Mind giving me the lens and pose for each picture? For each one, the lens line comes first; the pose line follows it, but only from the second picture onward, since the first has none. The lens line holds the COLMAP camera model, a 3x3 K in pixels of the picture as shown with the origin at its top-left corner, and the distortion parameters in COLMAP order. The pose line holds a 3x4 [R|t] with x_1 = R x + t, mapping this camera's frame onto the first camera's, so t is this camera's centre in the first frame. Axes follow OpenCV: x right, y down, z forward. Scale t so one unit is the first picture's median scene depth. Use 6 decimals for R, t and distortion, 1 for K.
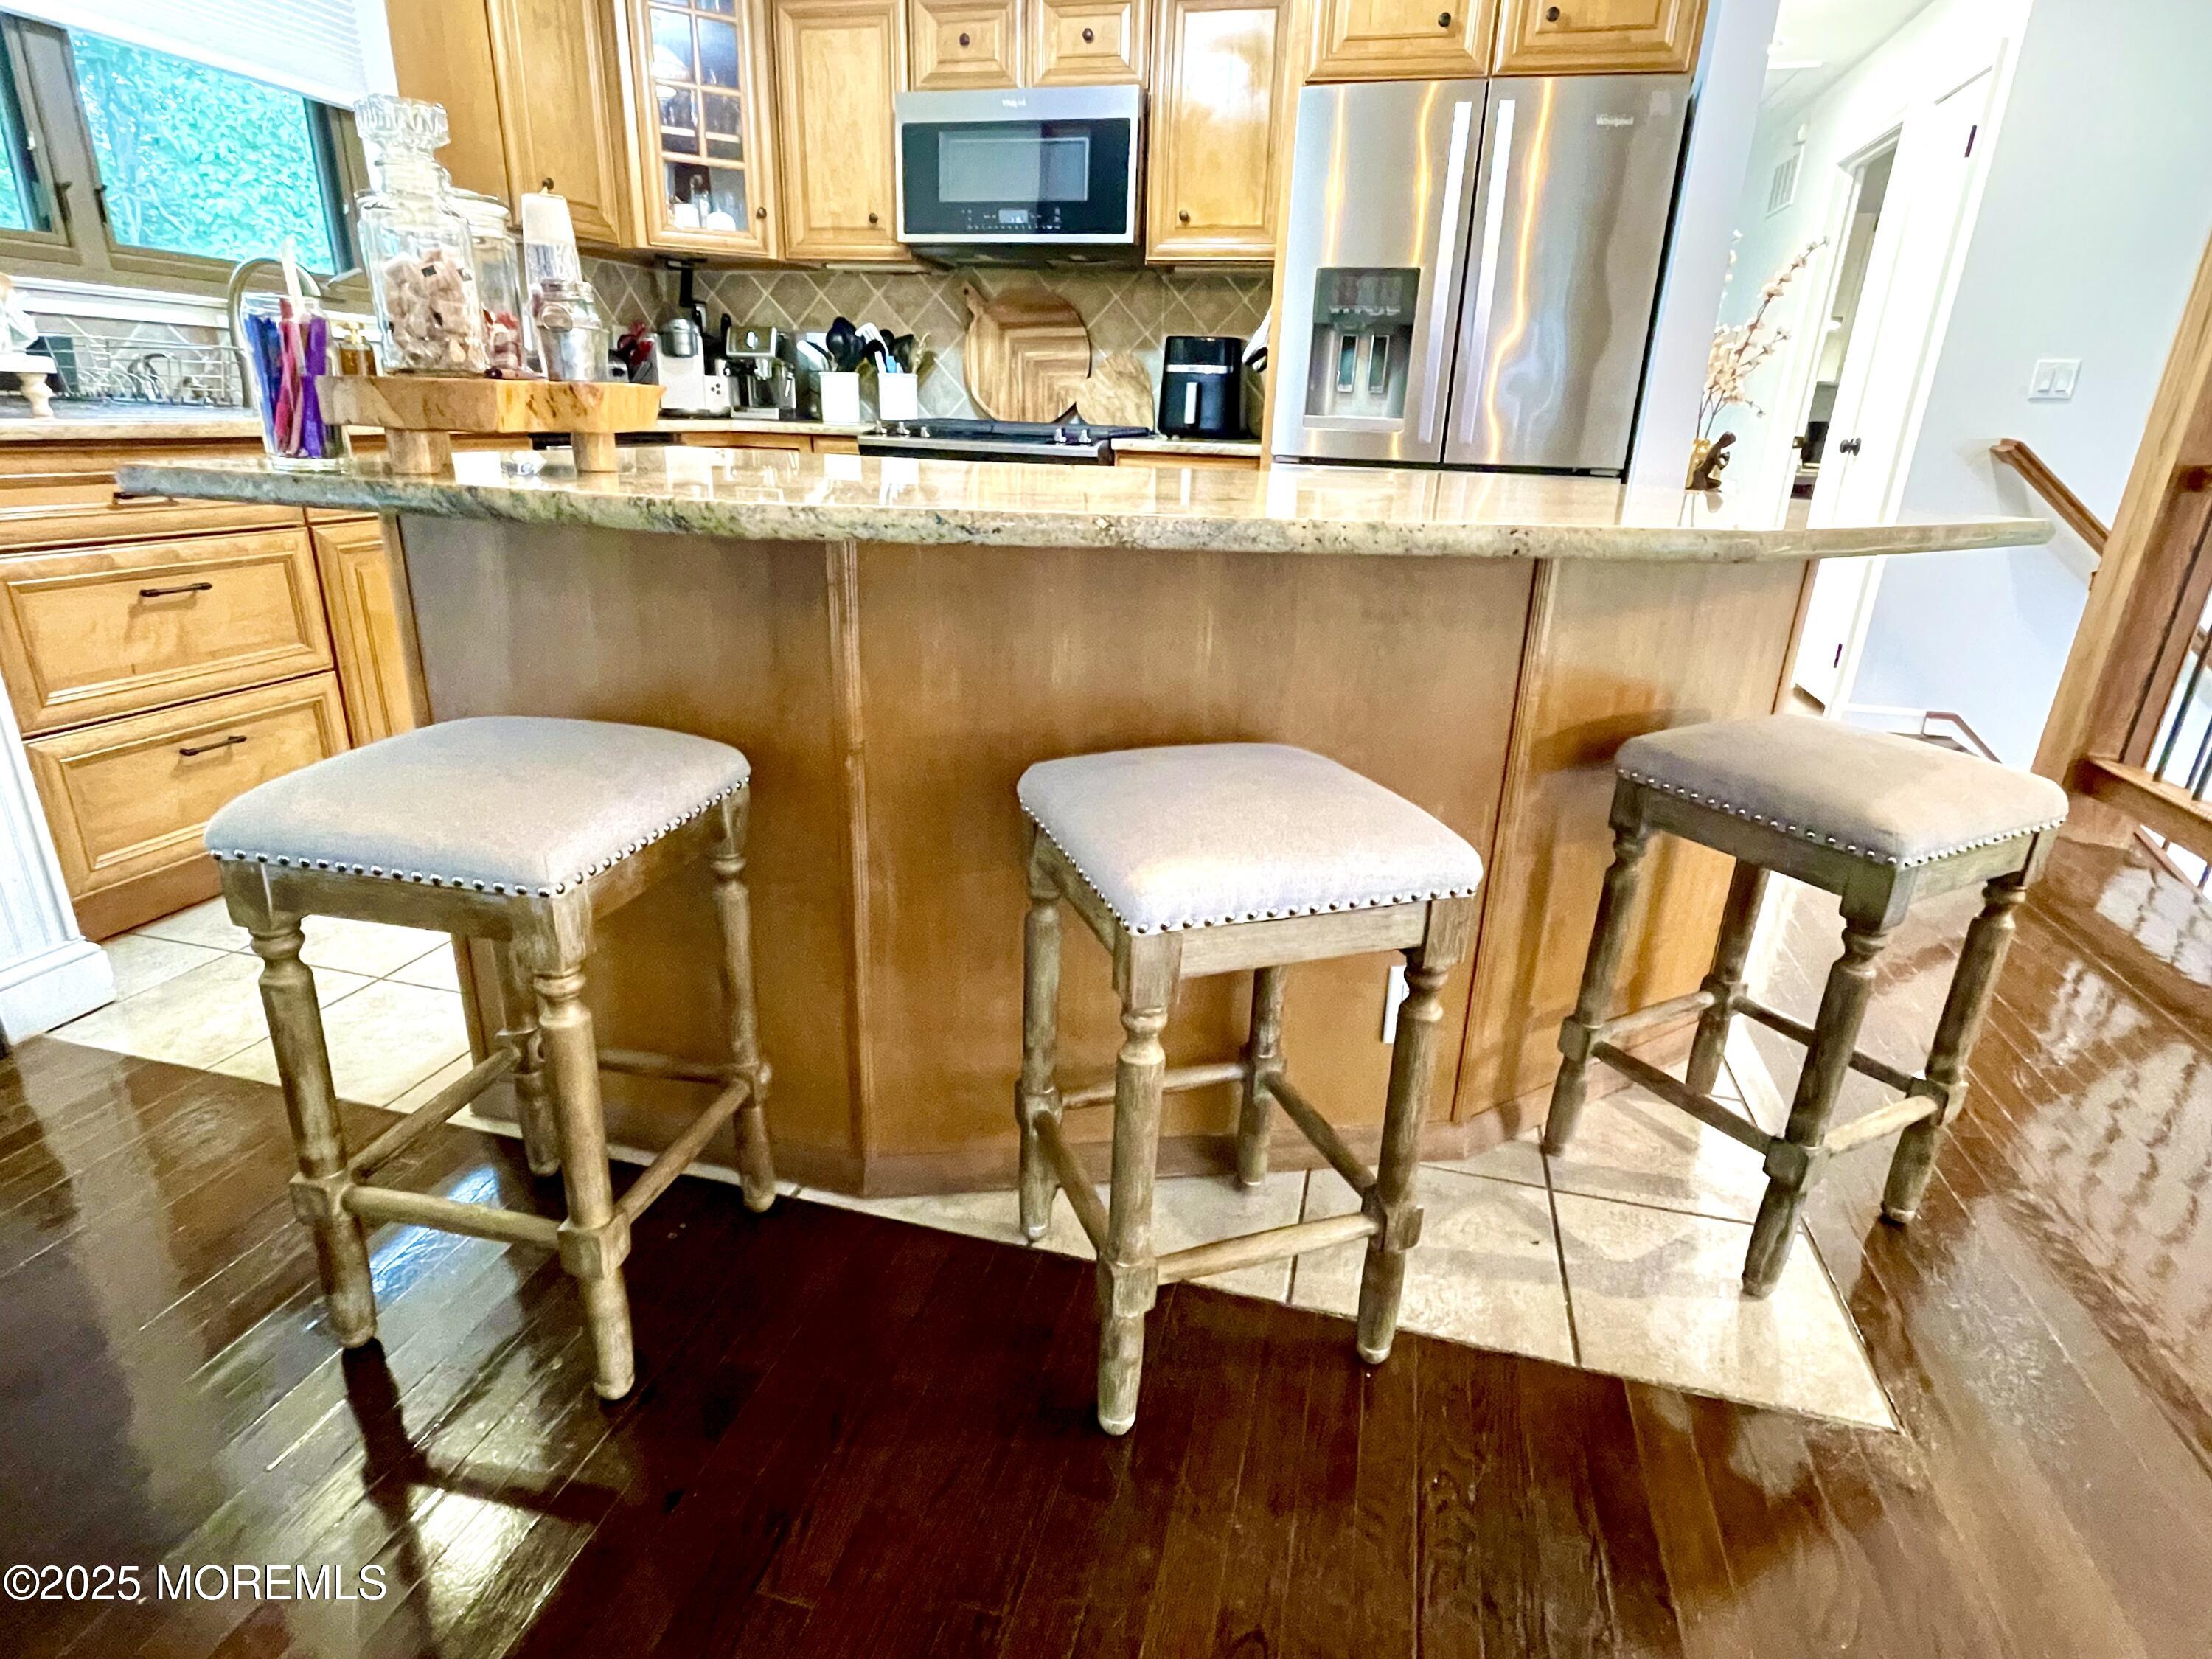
lens RADIAL K [[1157.4, 0, 1116.7], [0, 1157.4, 836.3], [0, 0, 1]] dist [-0.015100, 0.007201]
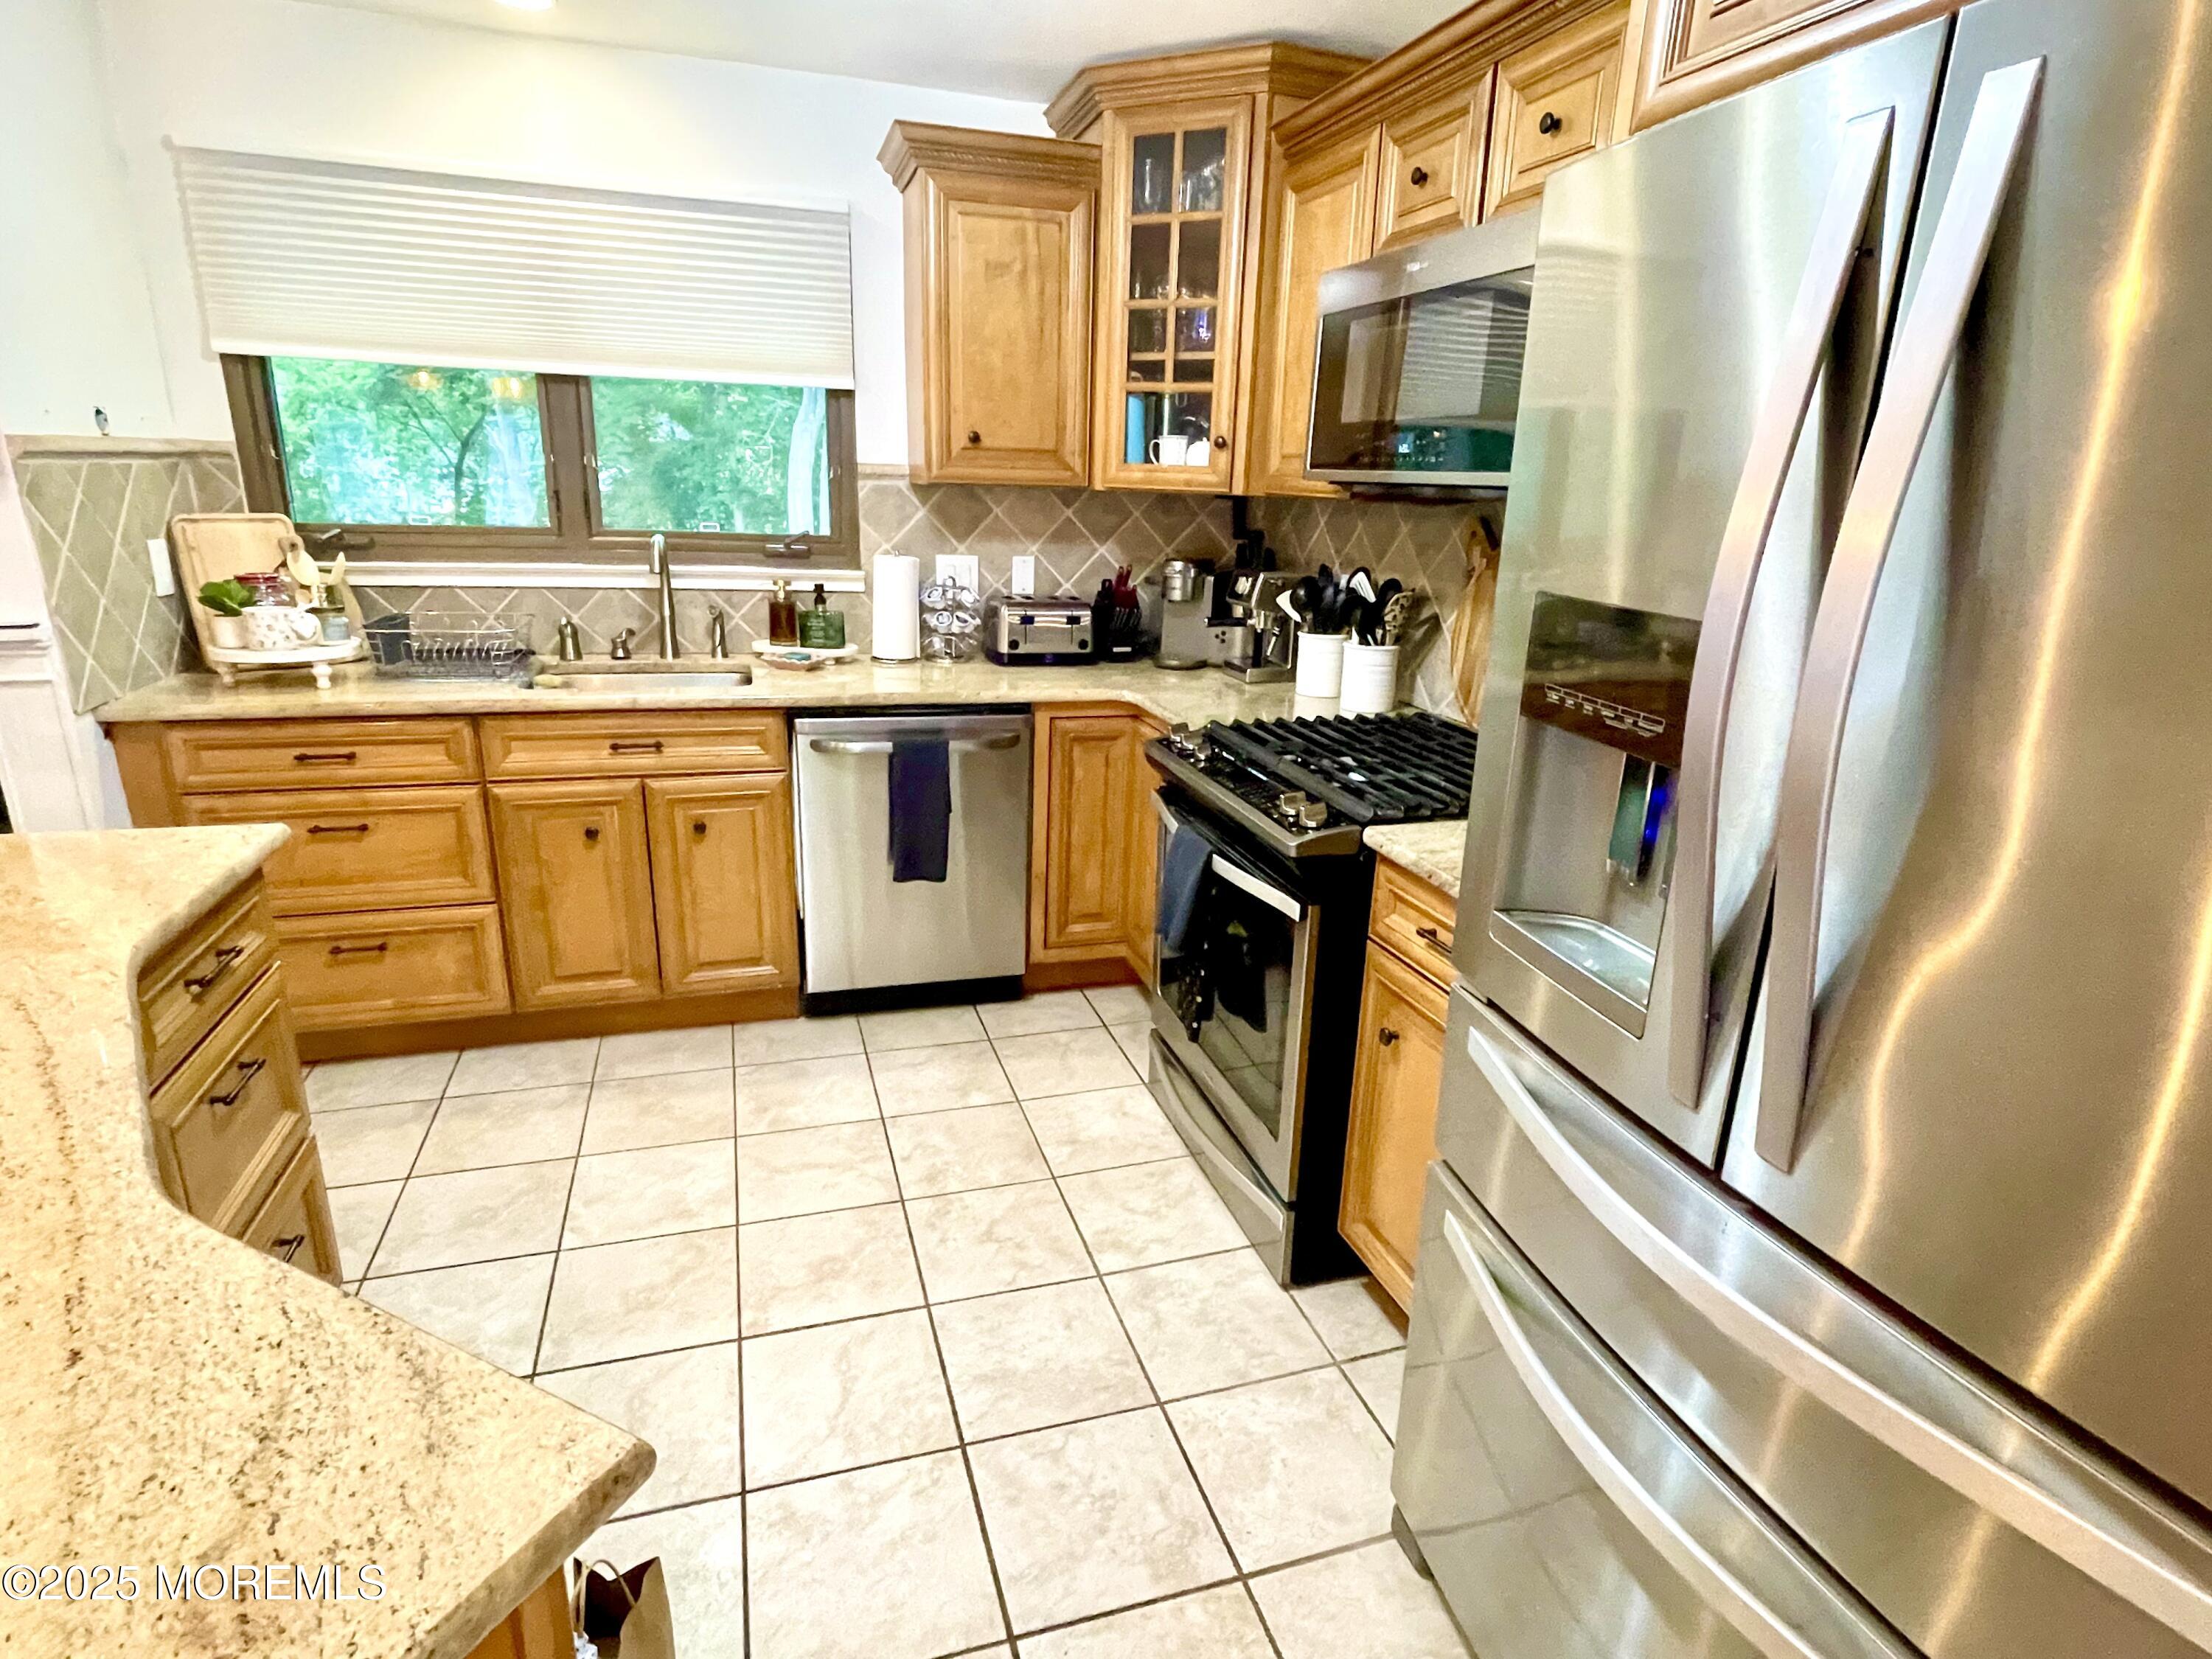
lens RADIAL K [[1157.4, 0, 1104.5], [0, 1157.4, 845.9], [0, 0, 1]] dist [-0.015100, 0.007201]
pose [[0.519117, 0.247514, -0.818080, 0.403220], [-0.313655, 0.945539, 0.087046, -0.354864], [0.795071, 0.211408, 0.568479, 0.597486]]
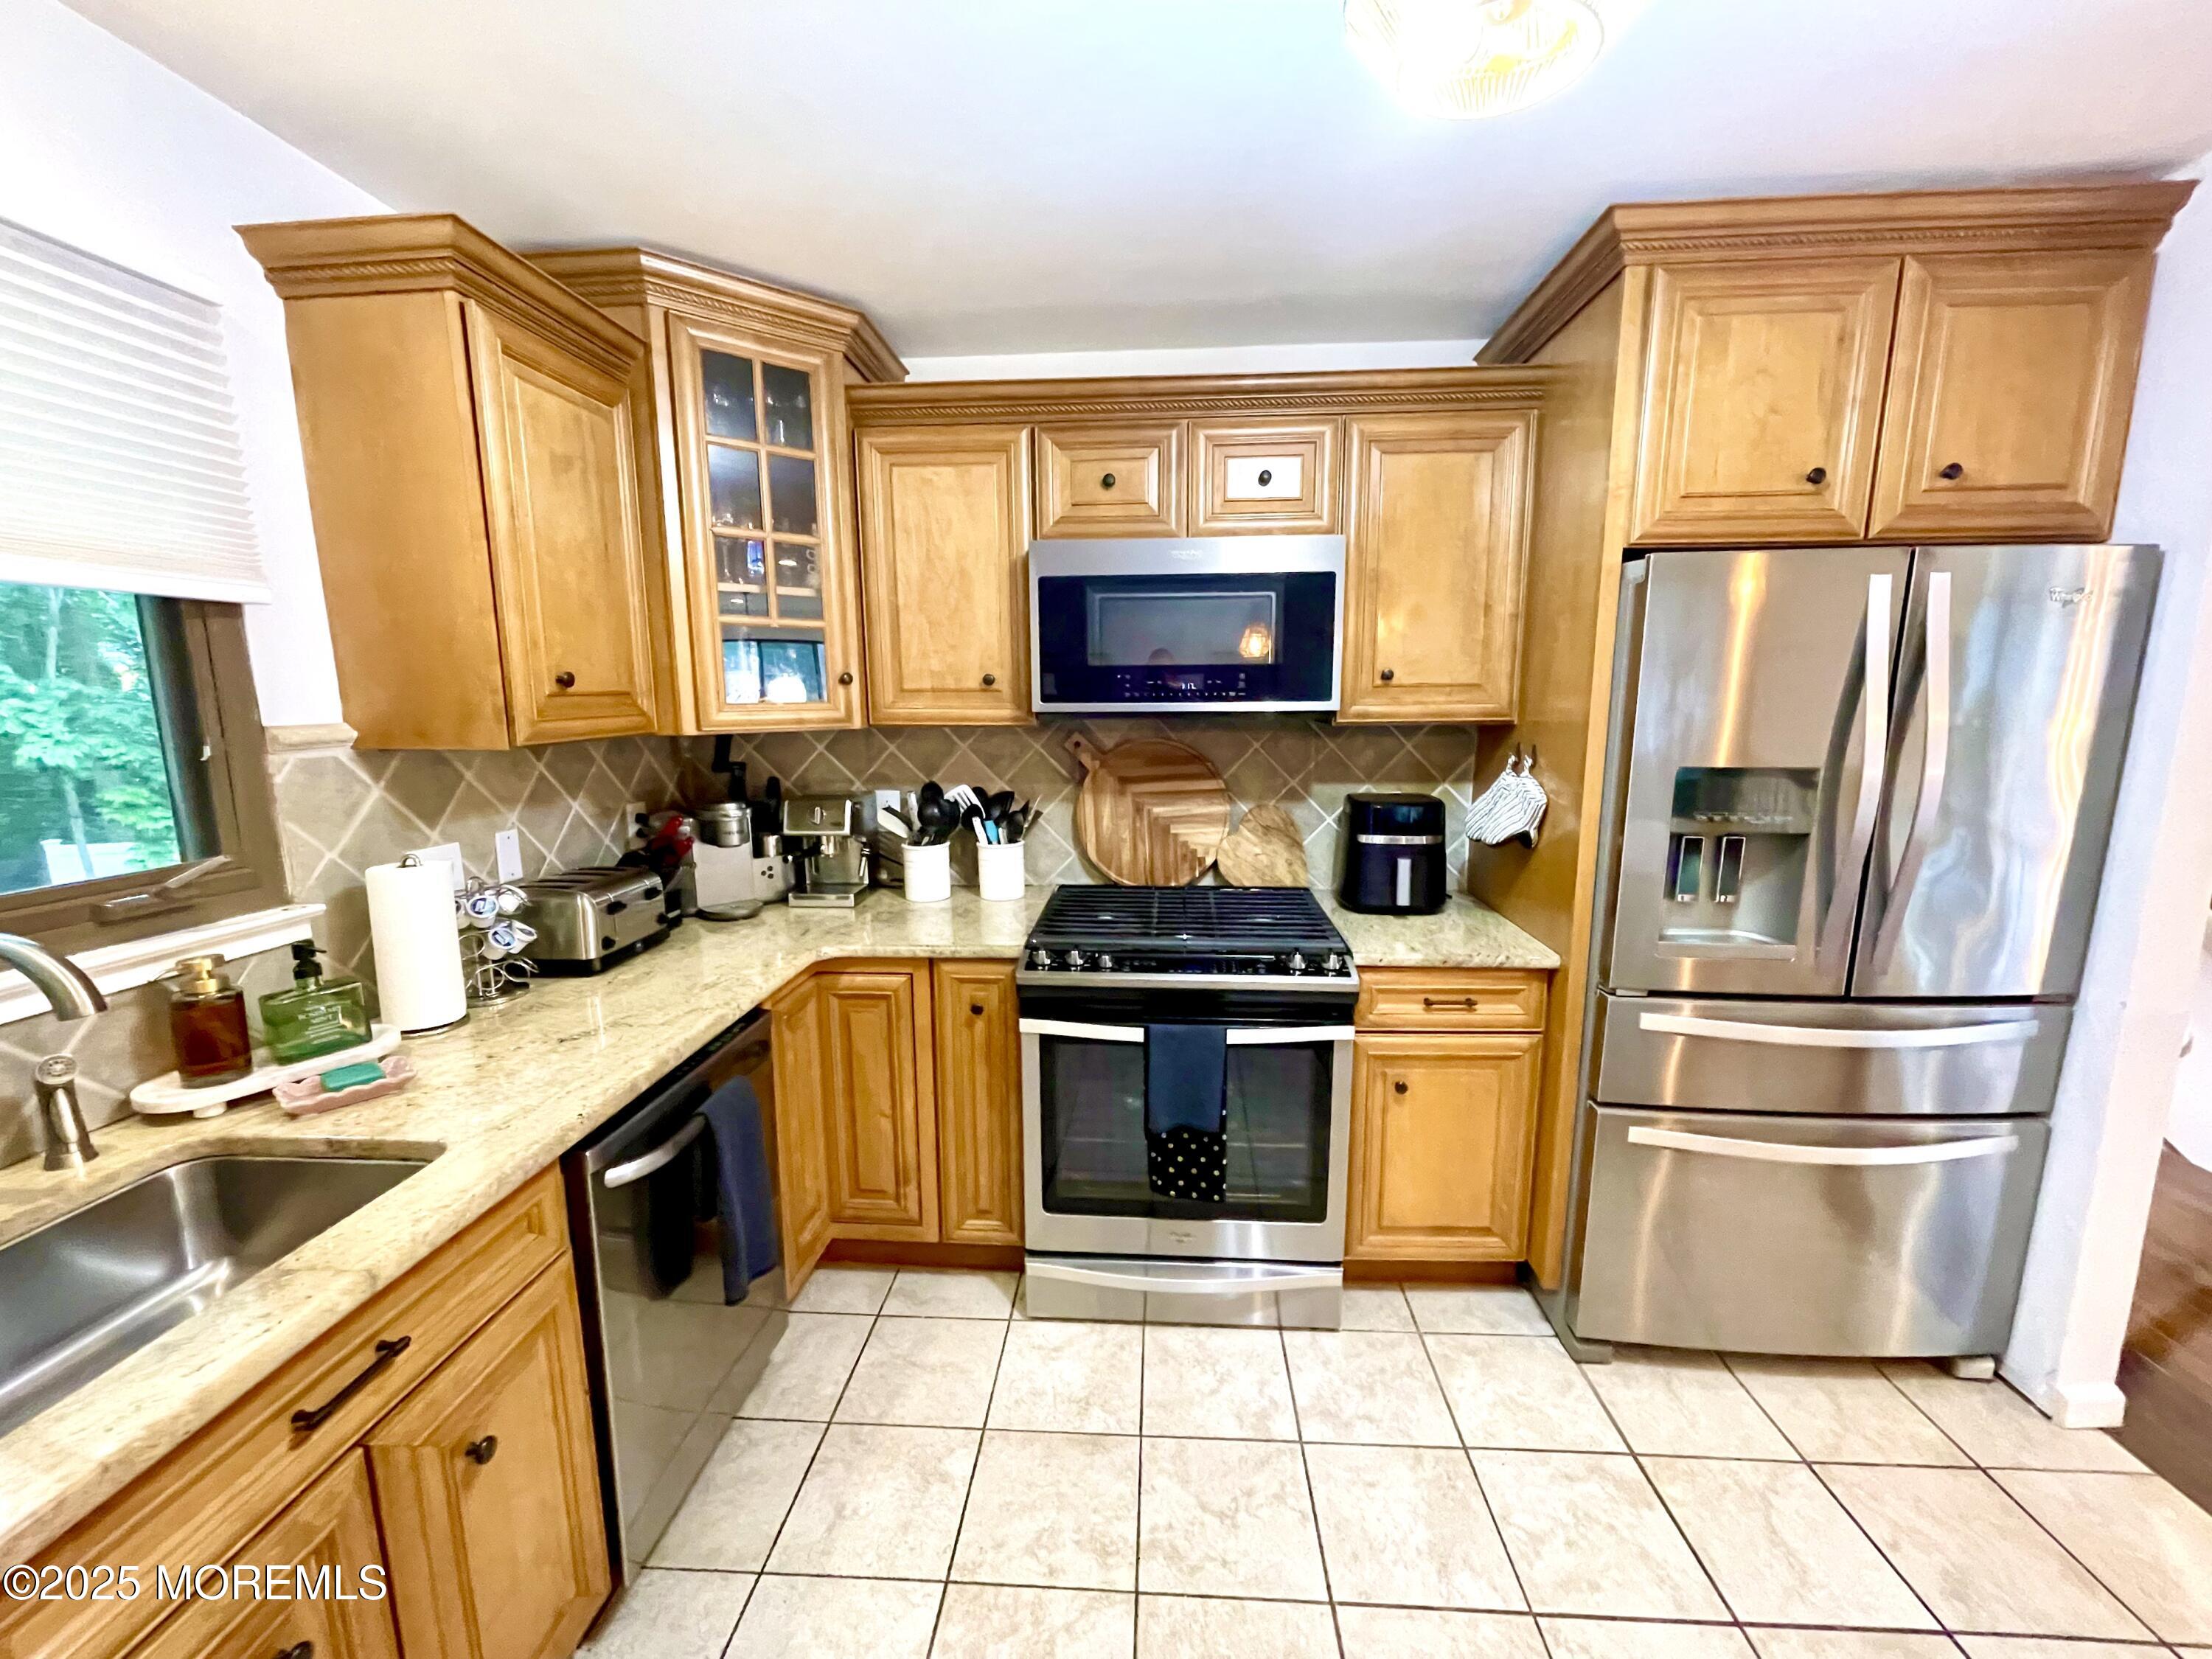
lens RADIAL K [[892.0, 0, 1109.7], [0, 892.0, 835.9], [0, 0, 1]] dist [-0.003027, 0.000467]
pose [[0.982539, -0.068949, 0.172812, -0.267922], [0.099707, 0.979297, -0.176170, -0.341609], [-0.157087, 0.190324, 0.969072, 0.443461]]
